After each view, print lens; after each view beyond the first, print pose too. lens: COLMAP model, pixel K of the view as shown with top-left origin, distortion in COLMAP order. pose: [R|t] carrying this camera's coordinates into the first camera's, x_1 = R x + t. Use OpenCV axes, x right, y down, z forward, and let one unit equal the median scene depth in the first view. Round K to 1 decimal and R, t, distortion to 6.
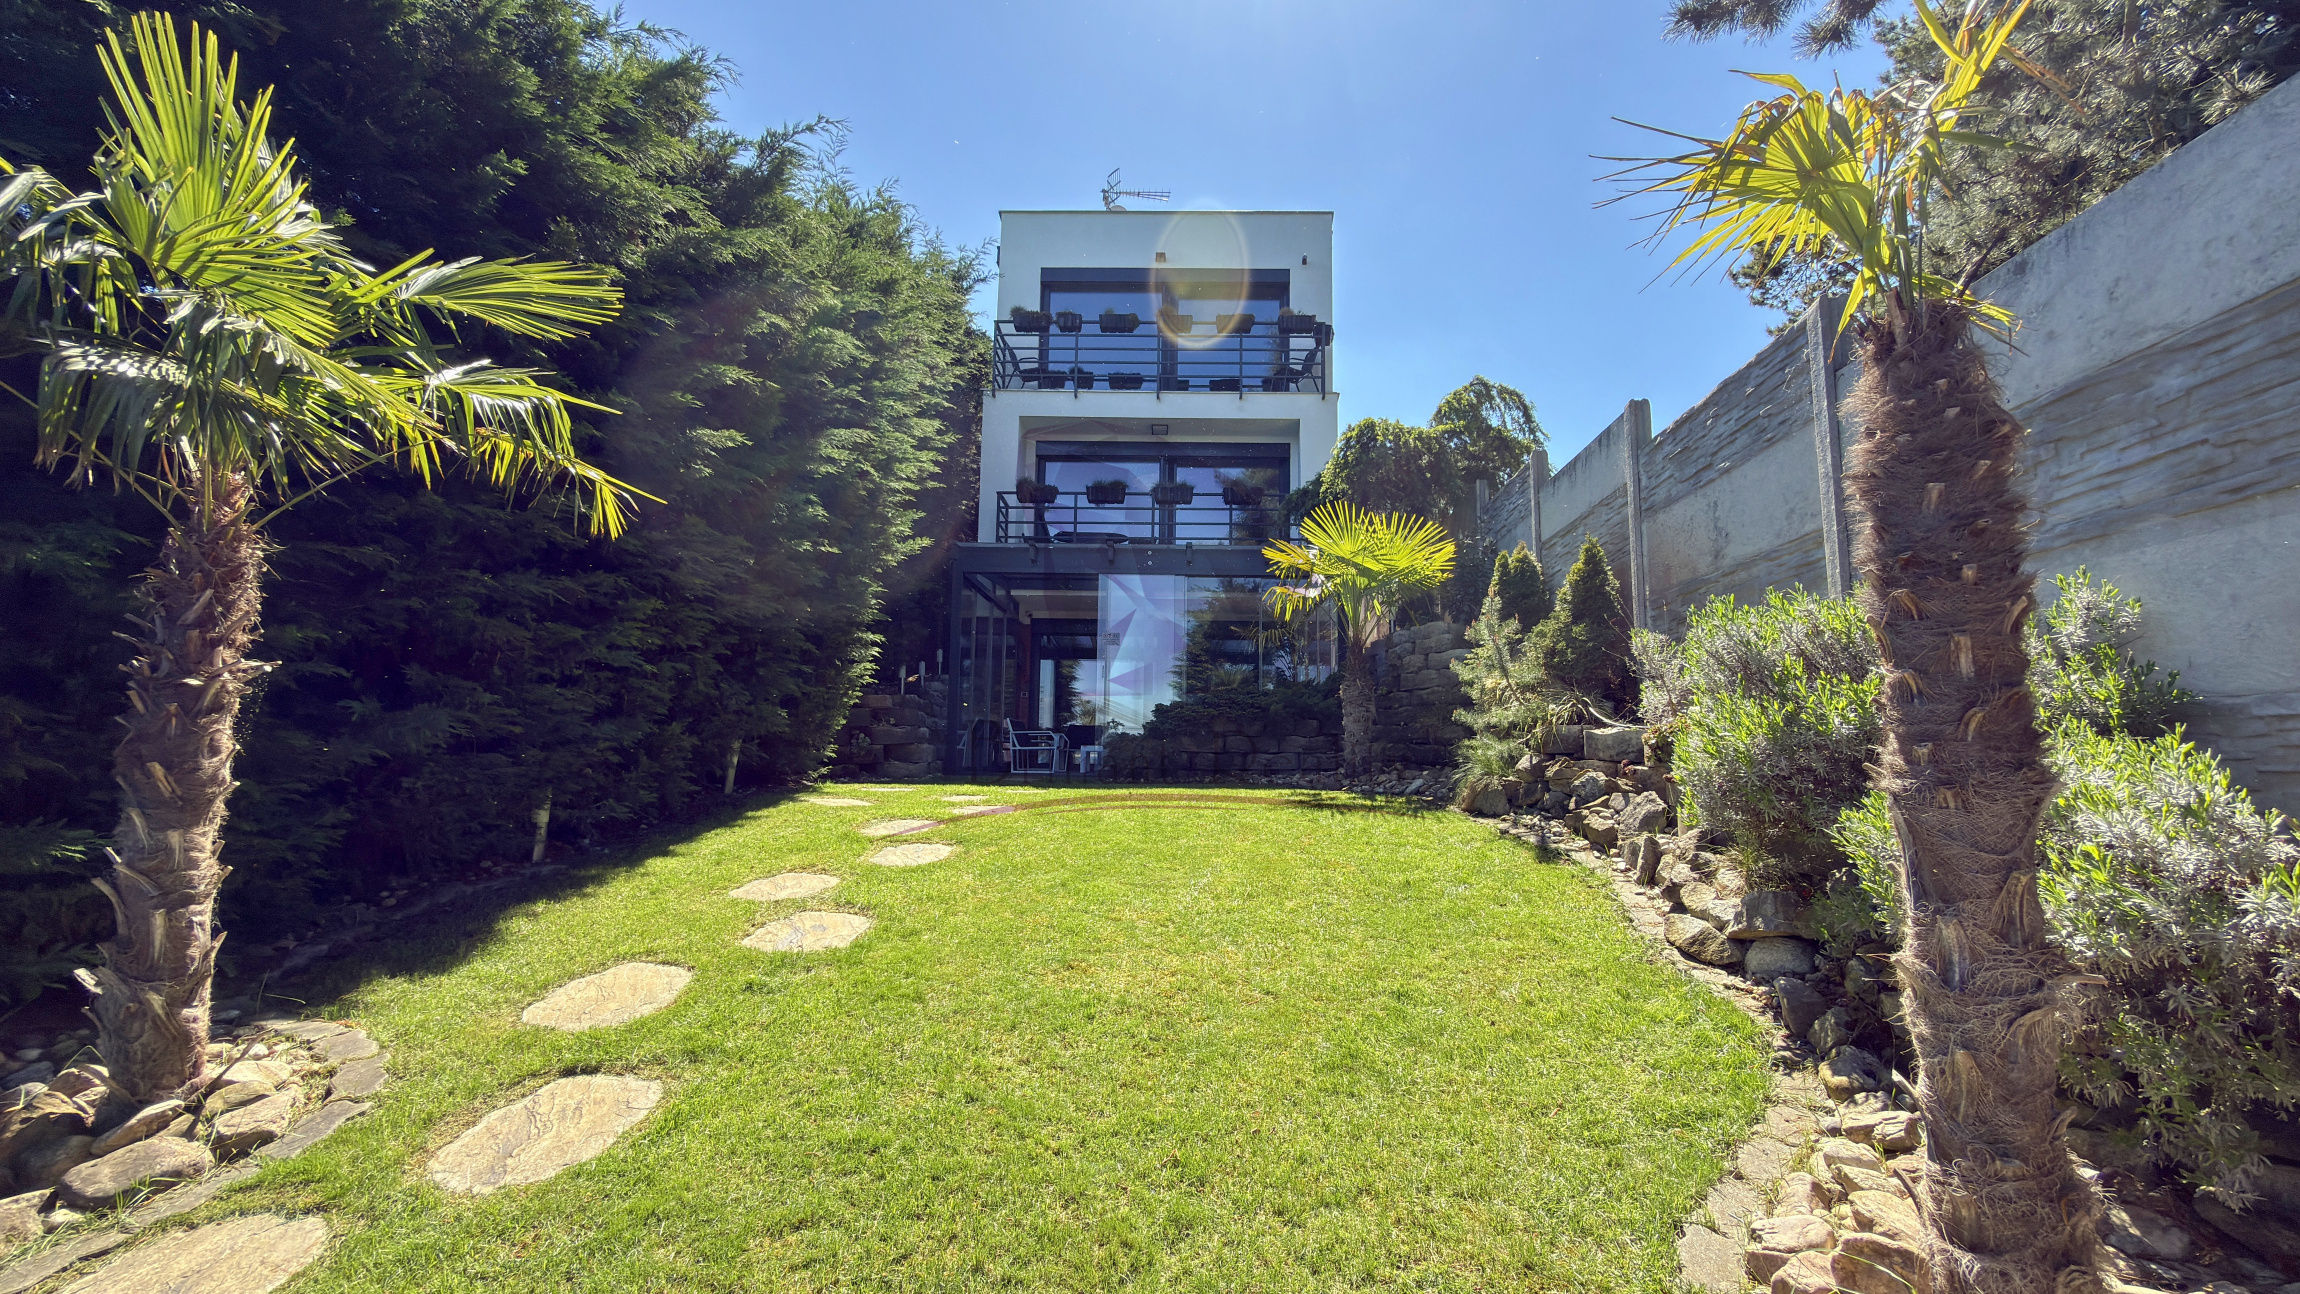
lens RADIAL K [[914.7, 0, 1181.3], [0, 914.7, 643.1], [0, 0, 1]] dist [0.003165, 0.000251]
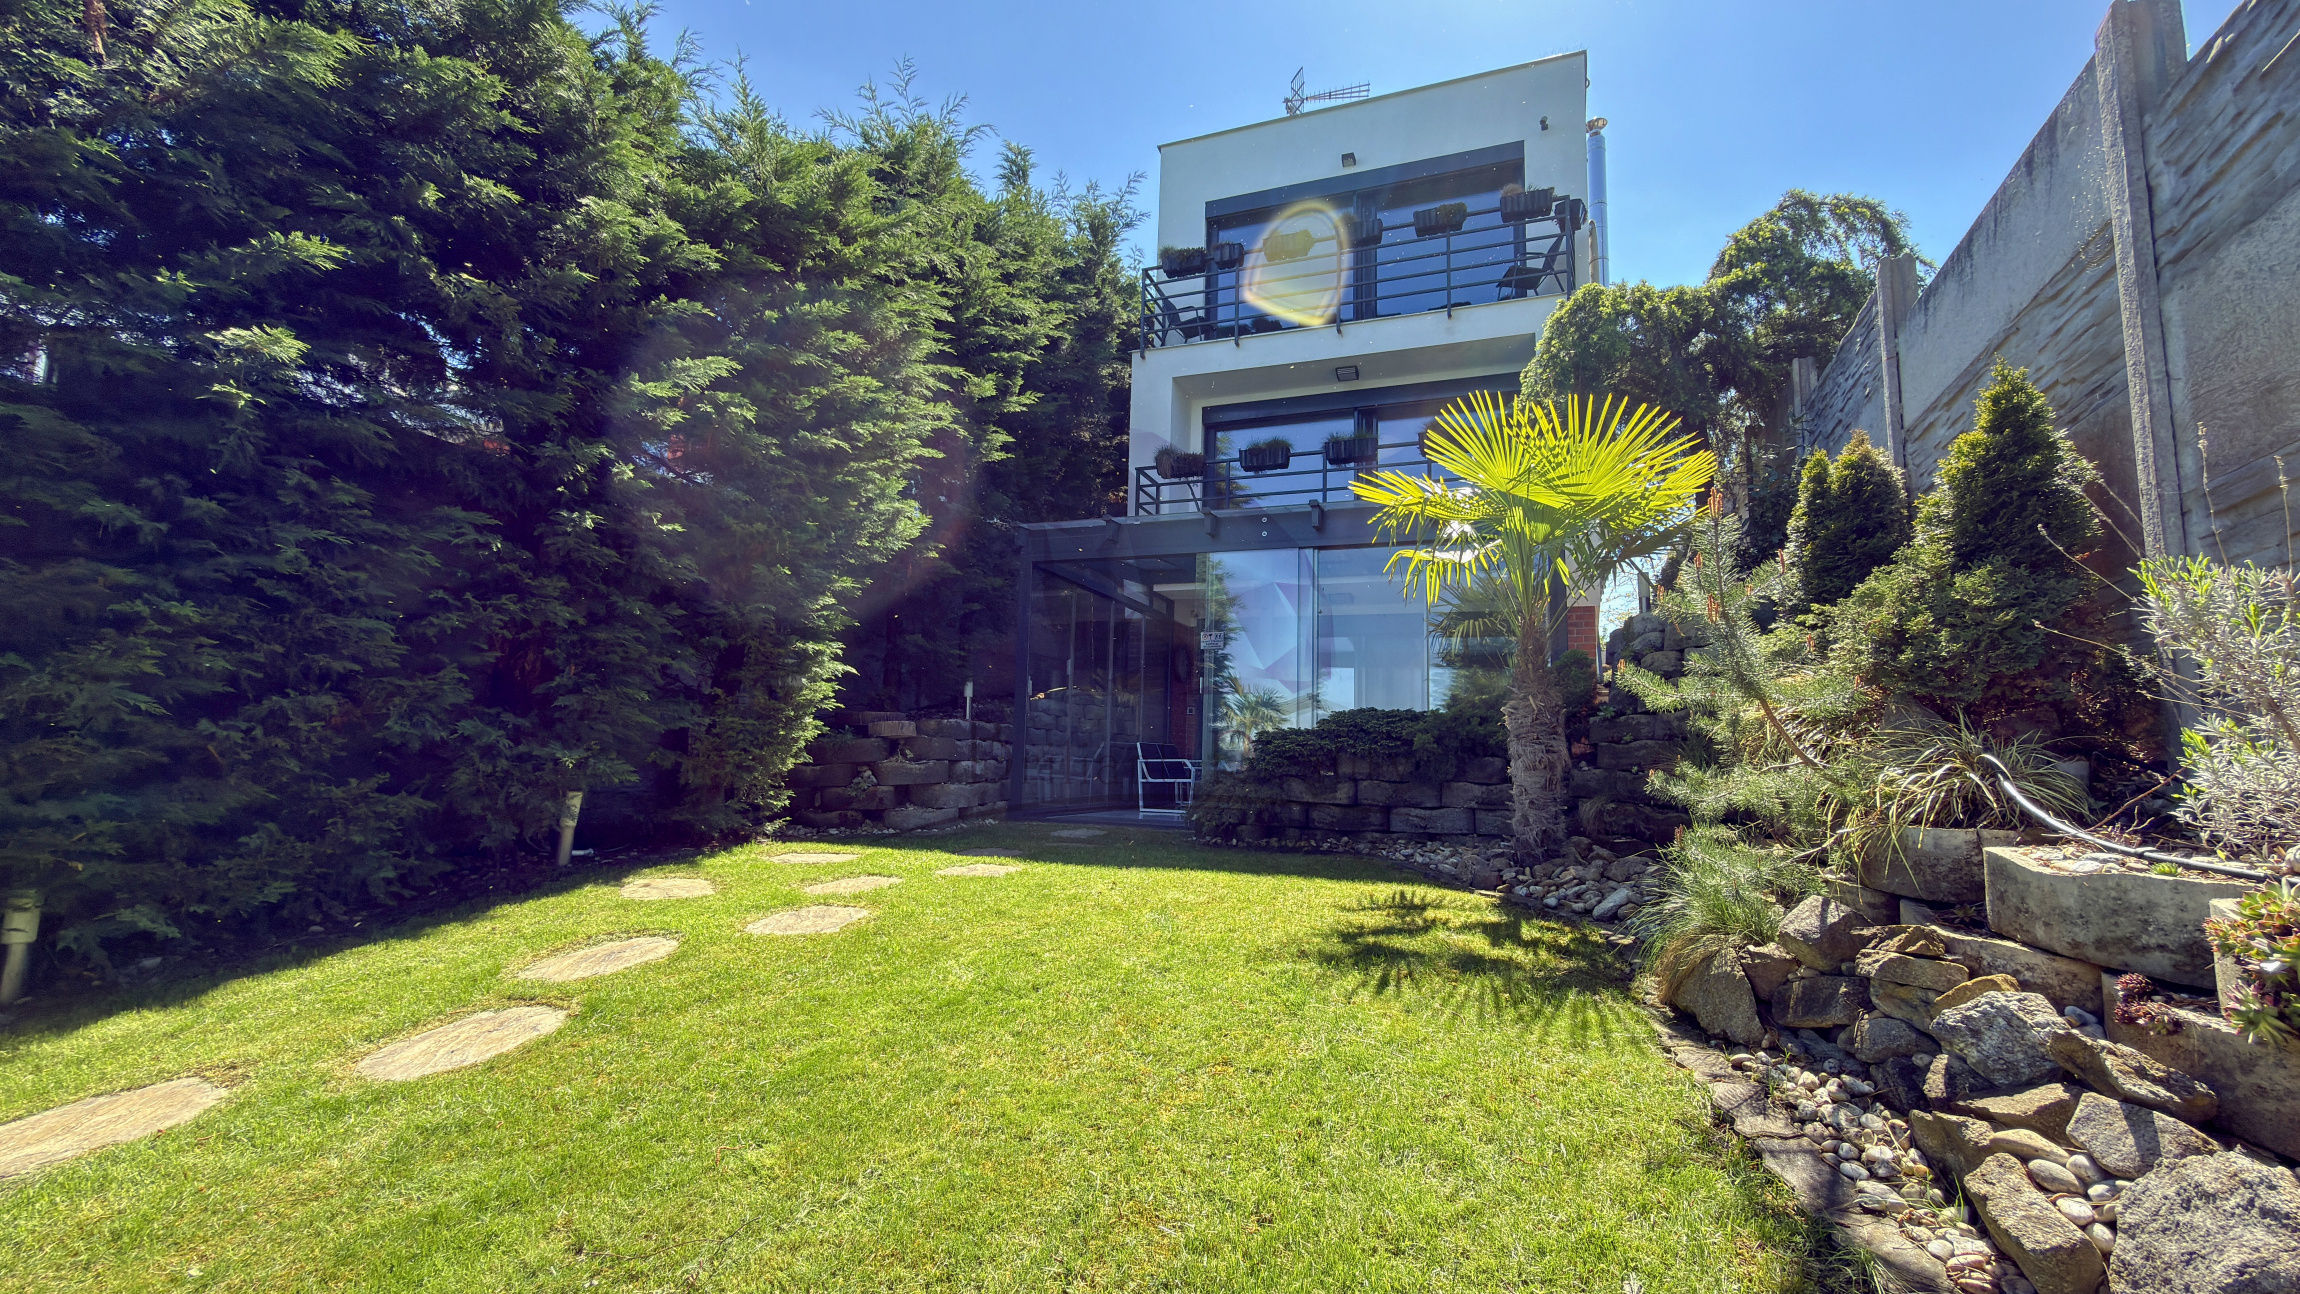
lens RADIAL K [[914.7, 0, 1181.3], [0, 914.7, 643.1], [0, 0, 1]] dist [0.003165, 0.000251]
pose [[0.939976, -0.029975, -0.339922, 0.197016], [0.027998, 0.999551, -0.010719, 0.005906], [0.340091, 0.000559, 0.940393, 0.404332]]
